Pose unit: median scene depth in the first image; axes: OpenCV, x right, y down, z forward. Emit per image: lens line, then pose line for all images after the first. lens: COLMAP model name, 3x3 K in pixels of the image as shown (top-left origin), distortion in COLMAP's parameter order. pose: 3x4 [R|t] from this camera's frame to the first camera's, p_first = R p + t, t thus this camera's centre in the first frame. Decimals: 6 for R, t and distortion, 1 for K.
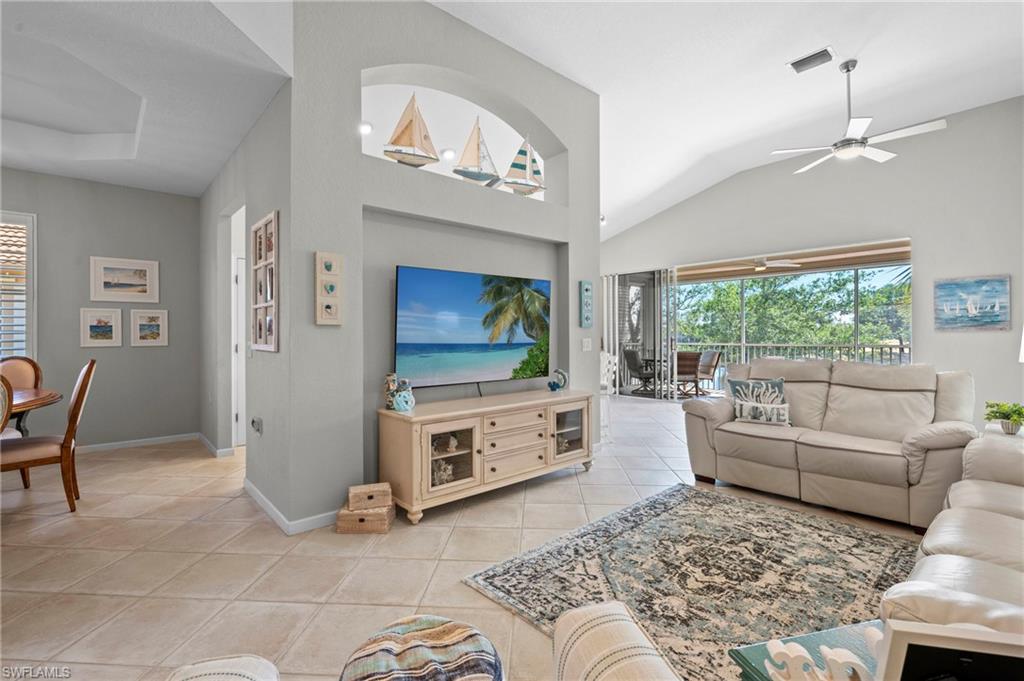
lens RADIAL K [[464.9, 0, 509.3], [0, 464.9, 333.3], [0, 0, 1]] dist [-0.003476, 0.000799]
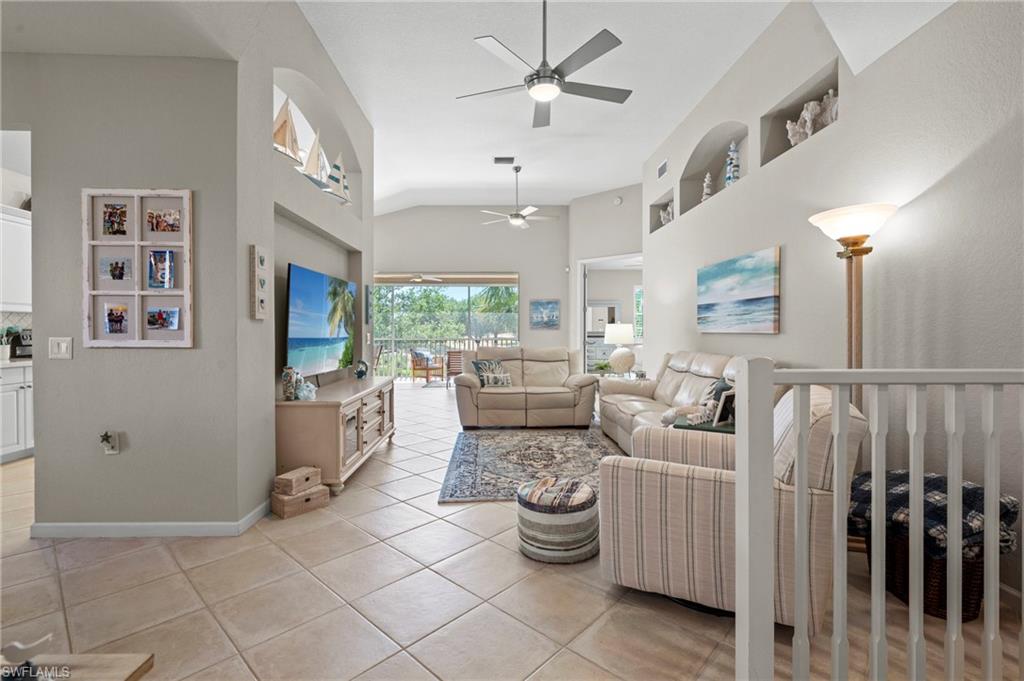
lens RADIAL K [[464.9, 0, 516.3], [0, 464.9, 336.3], [0, 0, 1]] dist [-0.003476, 0.000799]
pose [[0.620992, -0.004046, 0.783807, -0.598509], [-0.007407, 0.999912, 0.011029, 0.002403], [-0.783782, -0.012655, 0.620907, -0.037345]]
